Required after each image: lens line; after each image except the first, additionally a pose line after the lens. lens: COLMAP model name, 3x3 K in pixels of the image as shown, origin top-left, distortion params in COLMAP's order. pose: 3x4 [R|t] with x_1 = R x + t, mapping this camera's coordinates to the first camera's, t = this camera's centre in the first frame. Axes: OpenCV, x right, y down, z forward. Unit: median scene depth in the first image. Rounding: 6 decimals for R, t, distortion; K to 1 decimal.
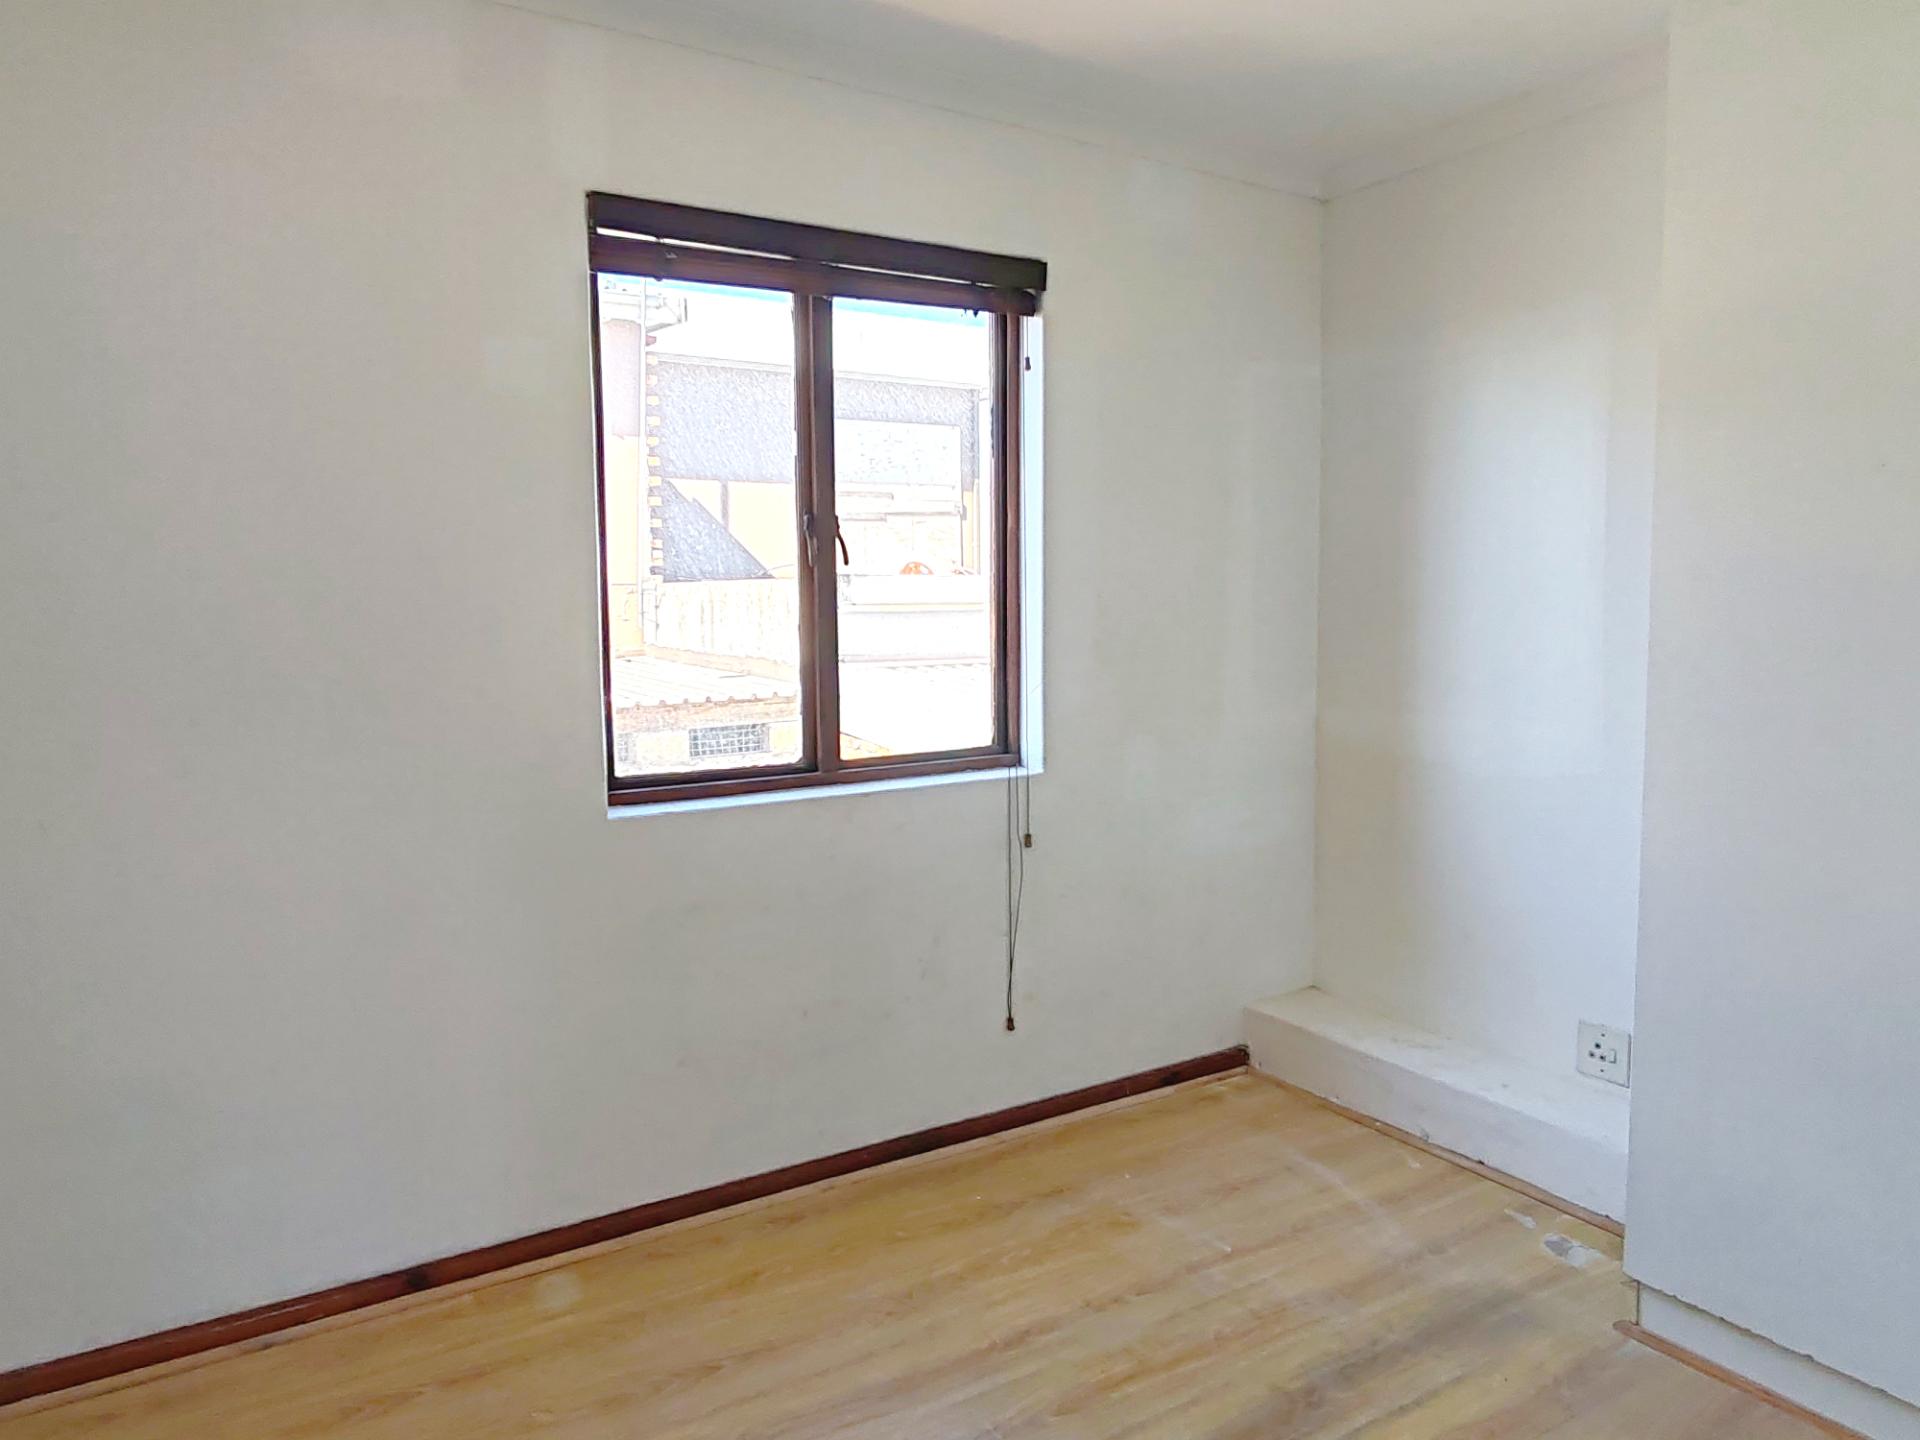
lens RADIAL K [[1294.3, 0, 958.2], [0, 1294.3, 724.8], [0, 0, 1]] dist [-0.007078, -0.001436]
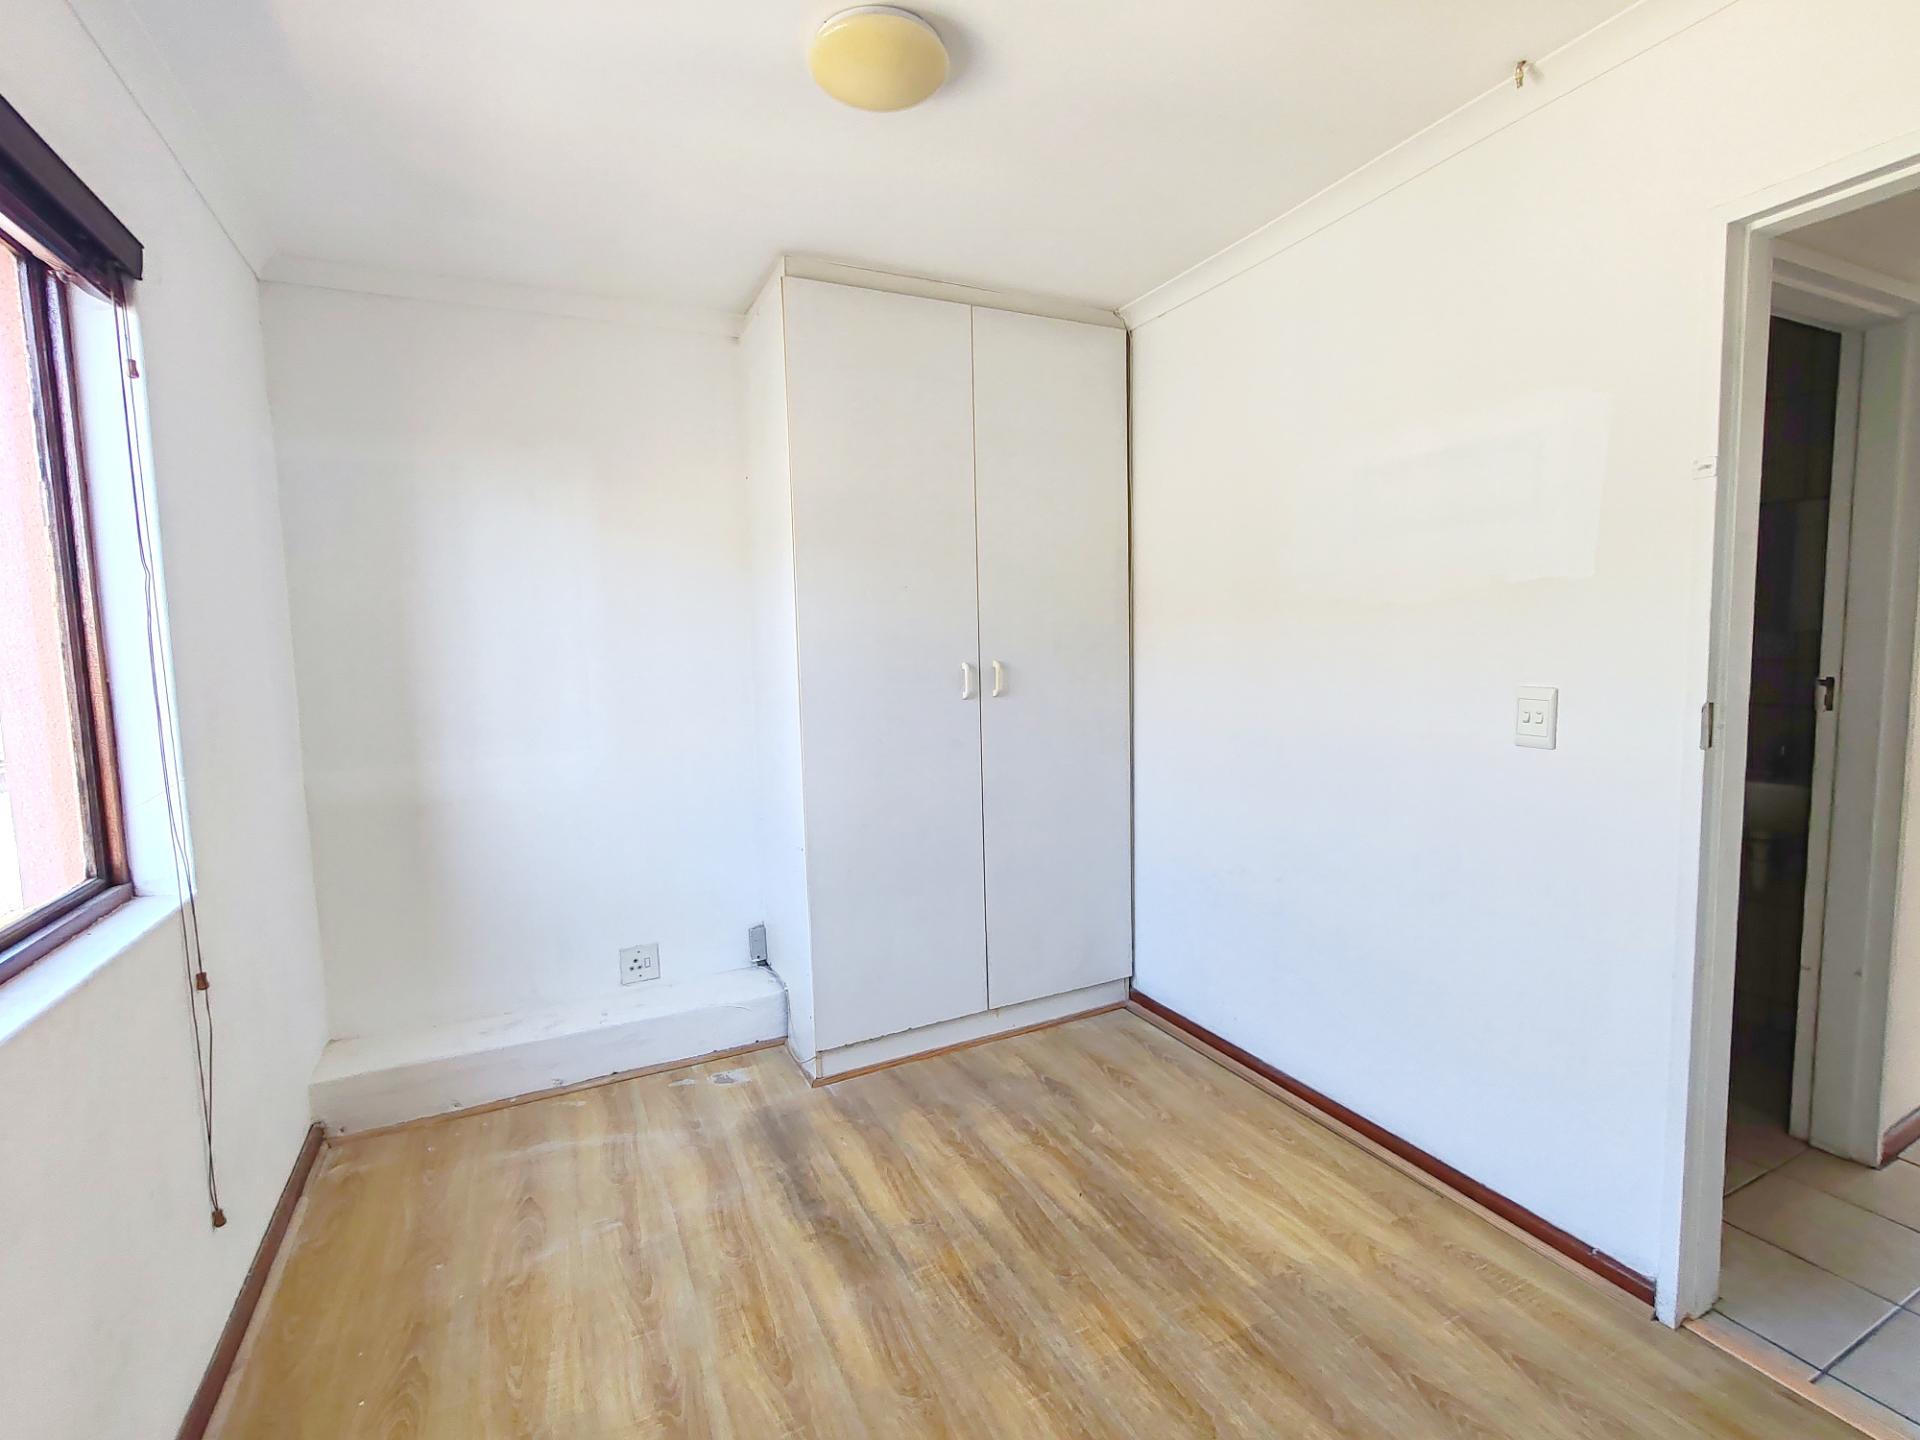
lens RADIAL K [[880.1, 0, 956.5], [0, 880.1, 720.1], [0, 0, 1]] dist [-0.004909, -0.001278]
pose [[0.094164, -0.089538, 0.991522, -0.484016], [0.125462, 0.989074, 0.077402, -0.059523], [-0.987620, 0.117110, 0.104368, 0.553840]]
